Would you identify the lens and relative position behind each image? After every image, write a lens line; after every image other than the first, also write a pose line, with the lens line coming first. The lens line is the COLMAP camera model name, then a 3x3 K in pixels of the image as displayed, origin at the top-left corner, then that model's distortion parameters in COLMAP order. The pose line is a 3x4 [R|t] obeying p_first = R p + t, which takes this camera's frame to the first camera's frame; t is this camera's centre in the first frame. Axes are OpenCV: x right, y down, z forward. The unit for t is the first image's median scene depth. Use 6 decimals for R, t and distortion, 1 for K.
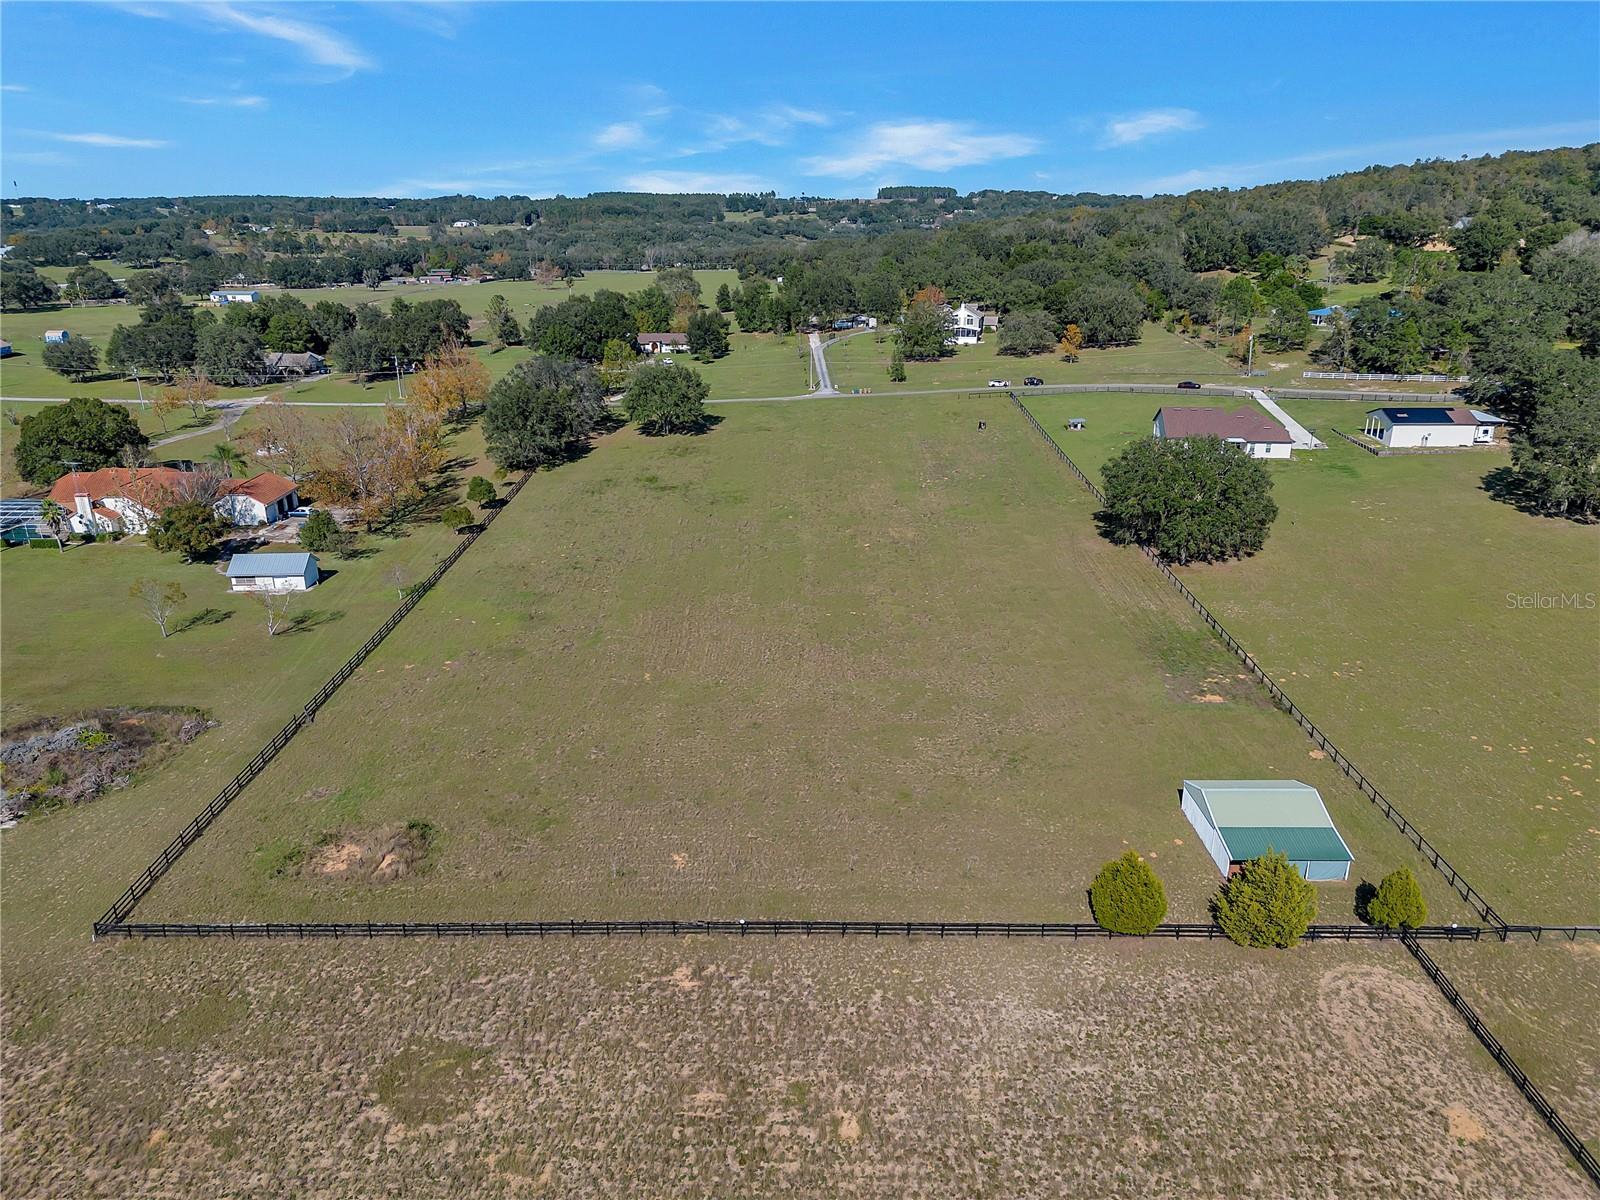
lens RADIAL K [[1128.5, 0, 797.3], [0, 1128.5, 601.0], [0, 0, 1]] dist [0.080731, -0.077801]
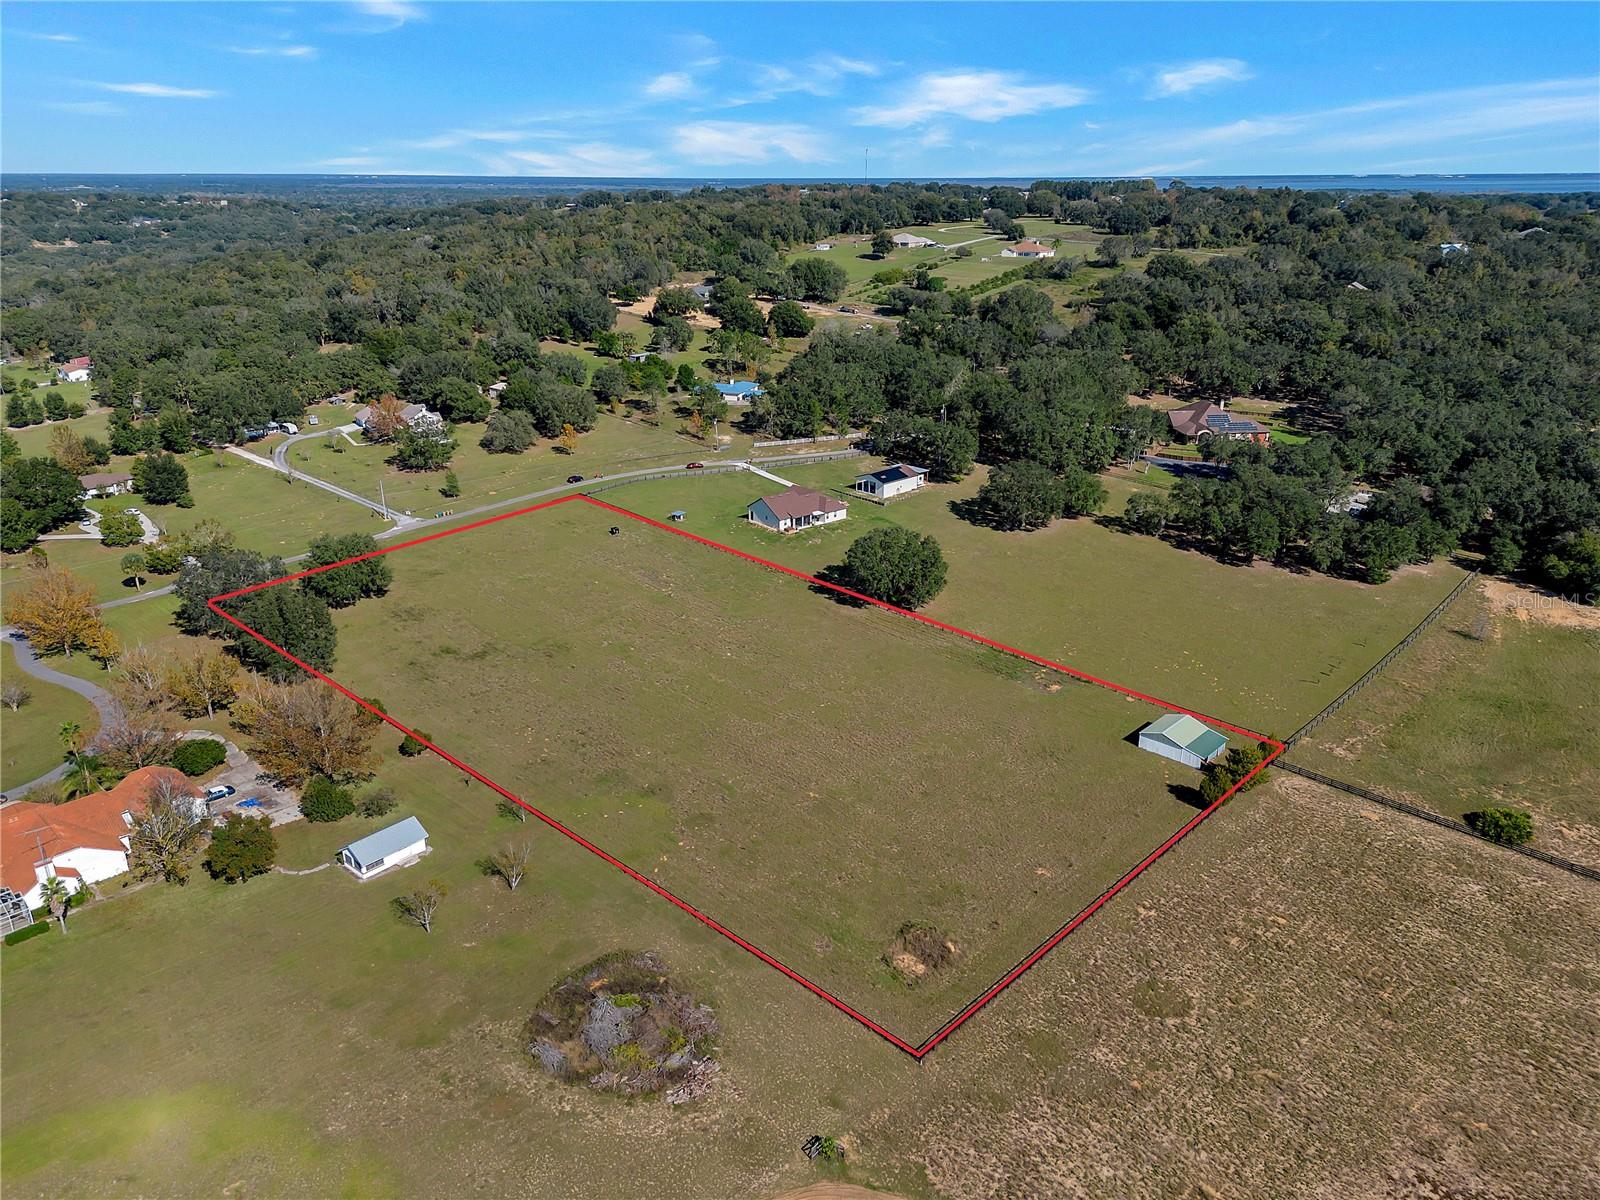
lens RADIAL K [[1130.6, 0, 800.0], [0, 1130.6, 600.0], [0, 0, 1]] dist [0.092065, -0.089820]
pose [[0.688747, -0.248614, 0.681042, -1.104138], [0.239658, 0.964632, 0.109769, -0.343420], [-0.684245, 0.087615, 0.723970, -0.022275]]
